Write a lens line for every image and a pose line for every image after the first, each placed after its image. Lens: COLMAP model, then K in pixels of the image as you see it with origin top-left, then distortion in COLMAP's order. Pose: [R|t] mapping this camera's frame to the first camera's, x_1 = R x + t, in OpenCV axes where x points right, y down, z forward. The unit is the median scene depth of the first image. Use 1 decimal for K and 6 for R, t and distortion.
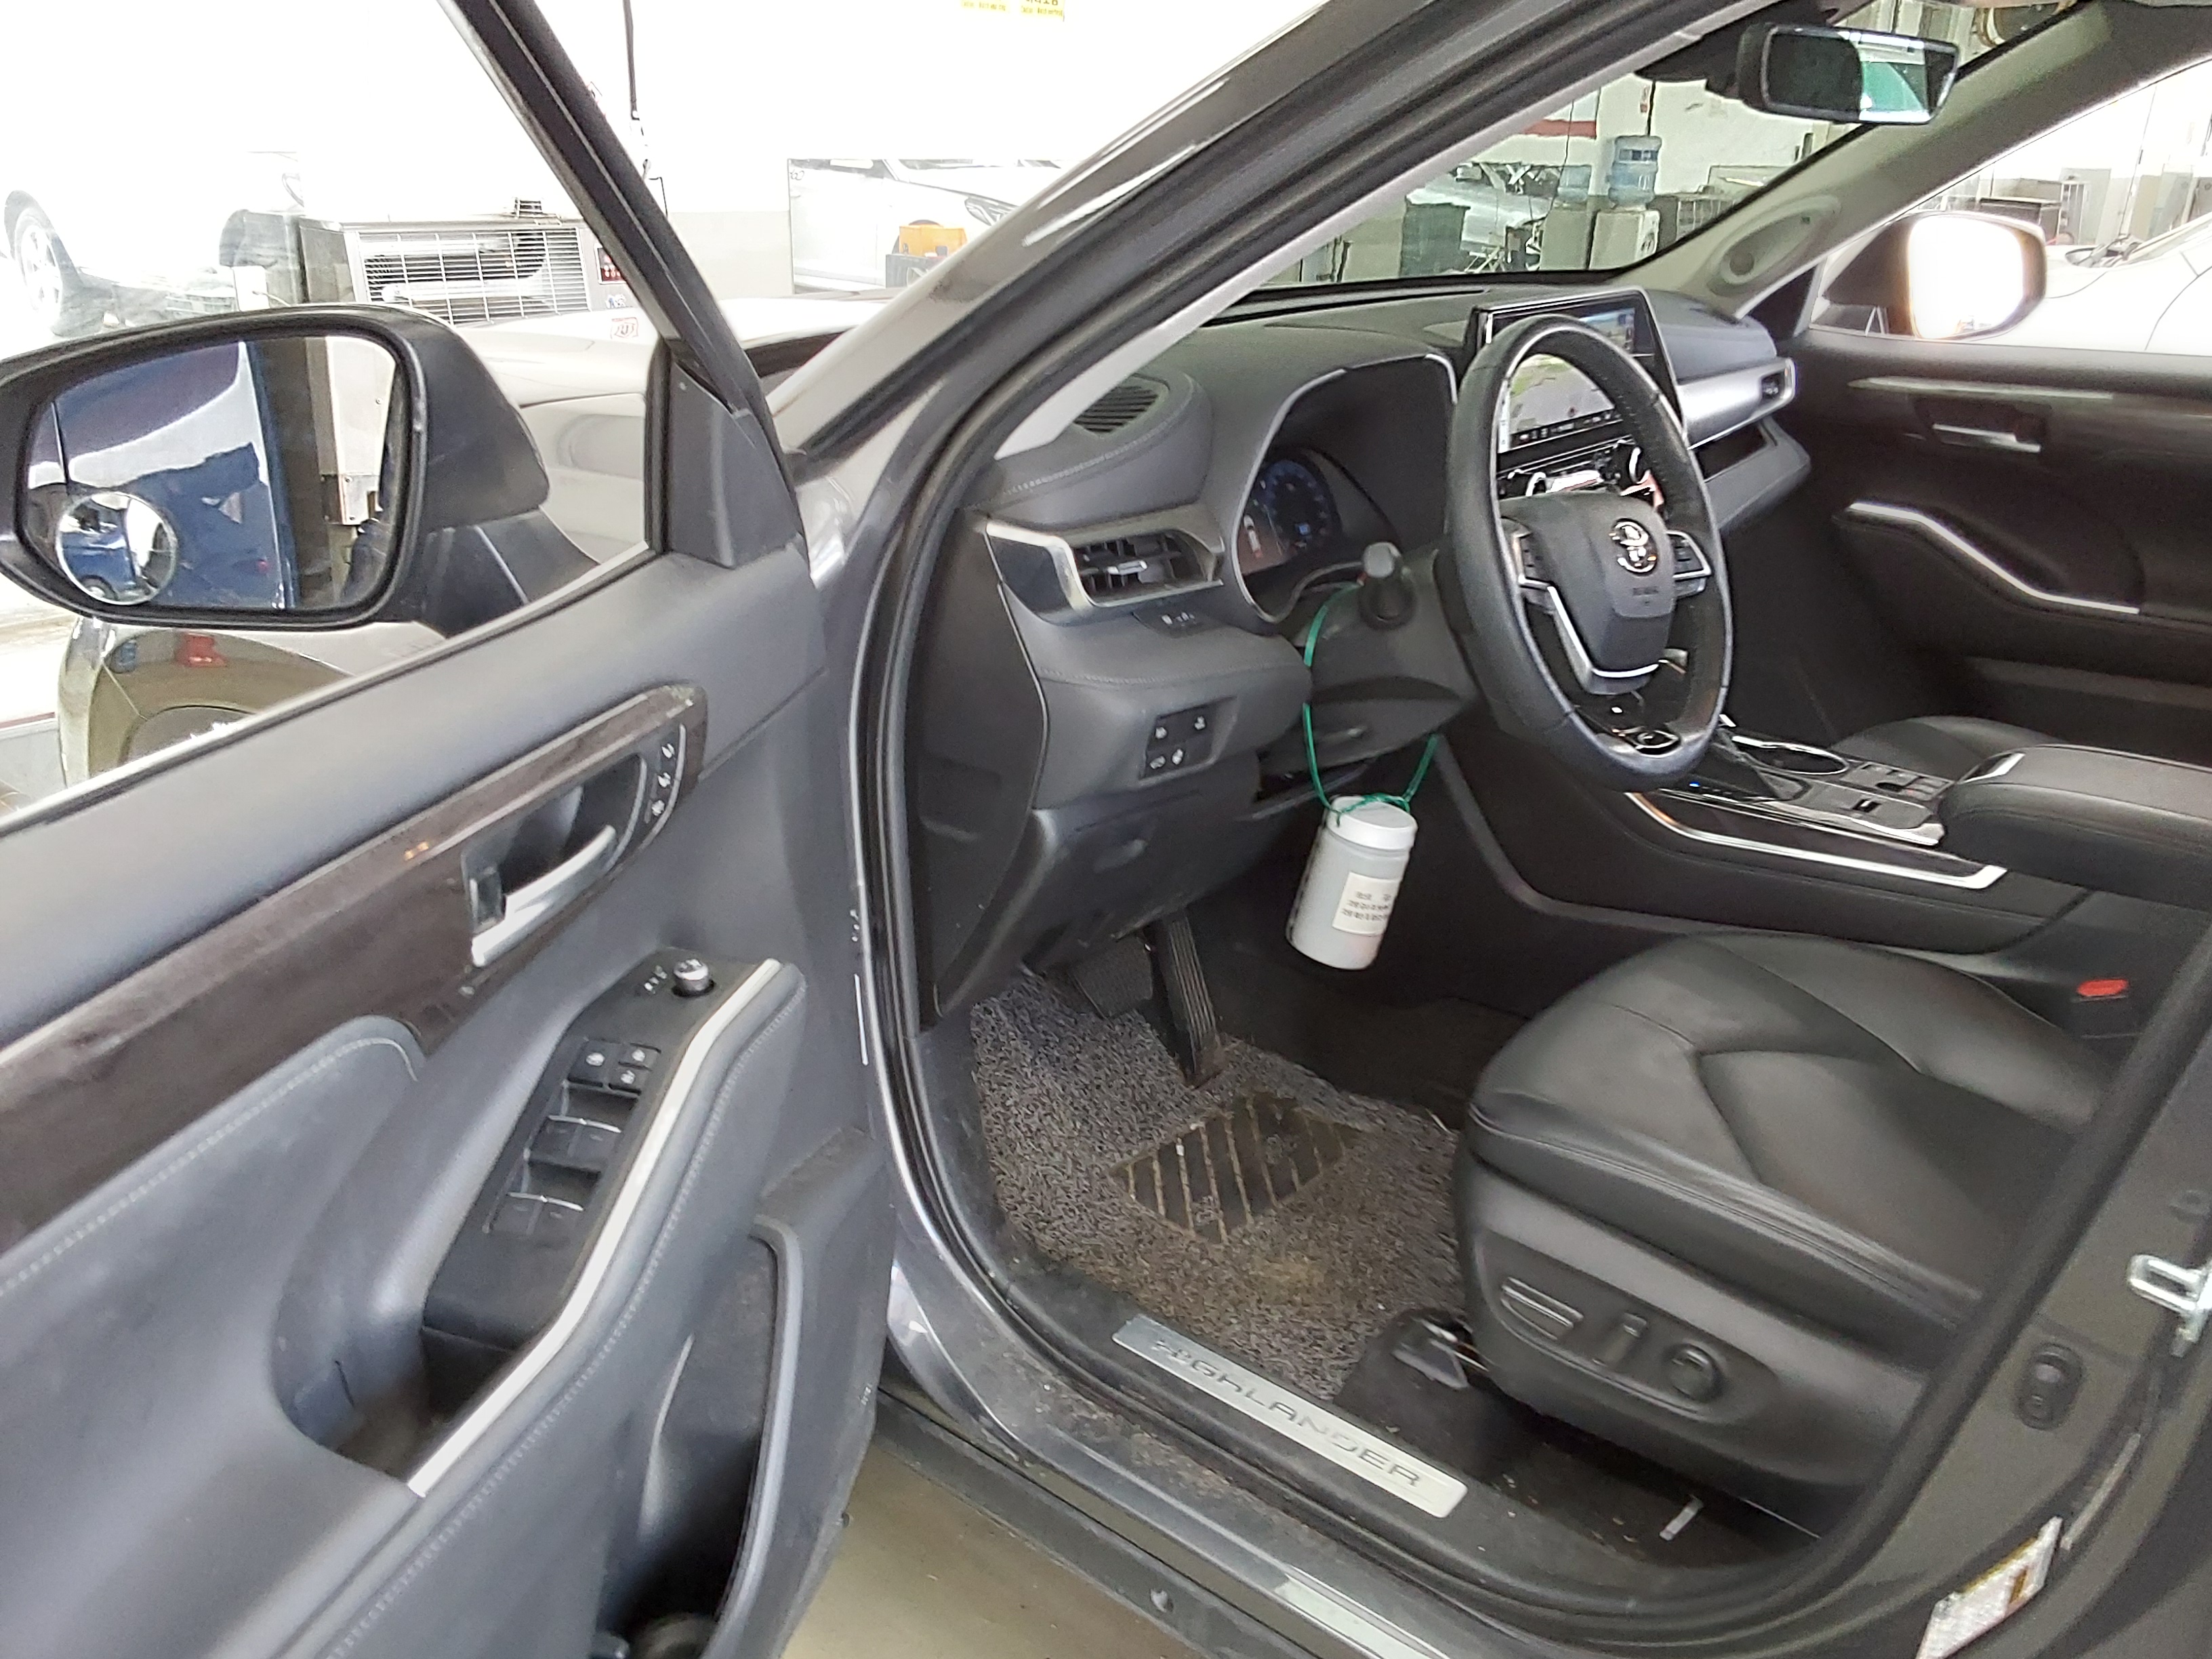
lens RADIAL K [[1779.7, 0, 1106.0], [0, 1779.7, 829.5], [0, 0, 1]] dist [0.120573, -0.180419]
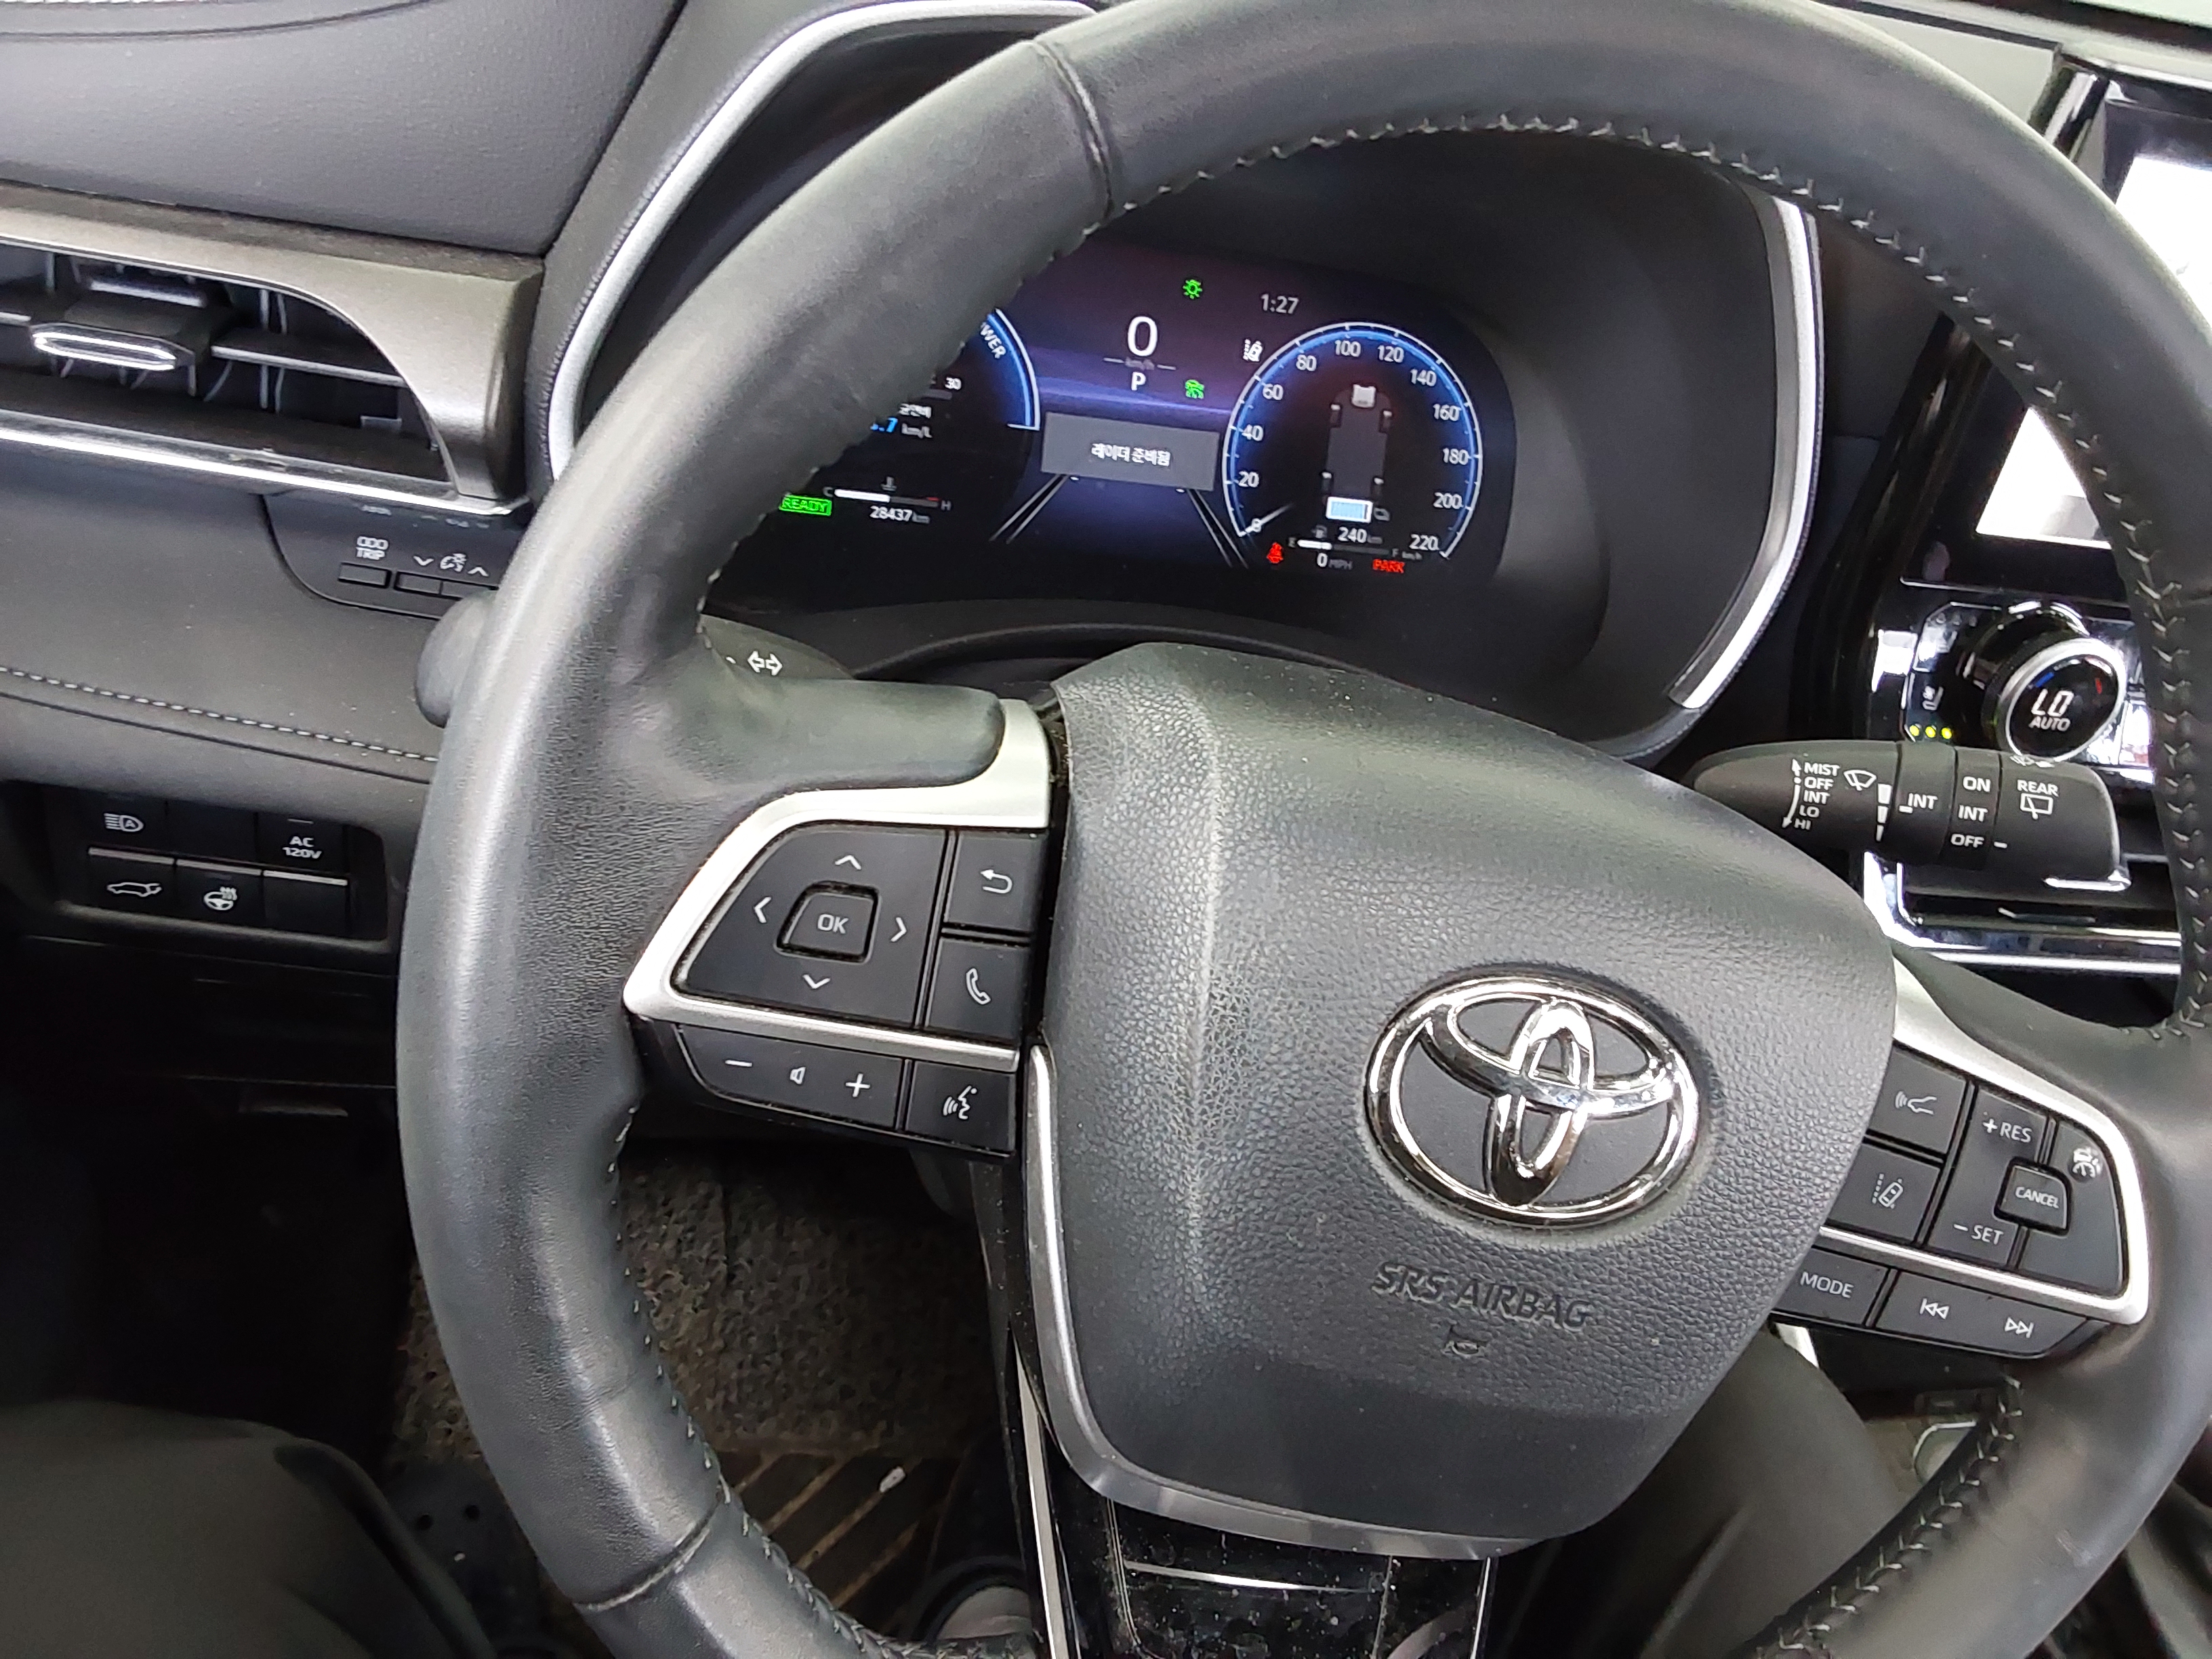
lens RADIAL K [[1778.0, 0, 1141.3], [0, 1778.0, 828.6], [0, 0, 1]] dist [0.191700, -0.352275]
pose [[0.750505, 0.473730, -0.460785, 0.202939], [-0.402213, 0.880666, 0.250302, -0.133210], [0.524373, -0.002519, 0.851485, 0.466345]]
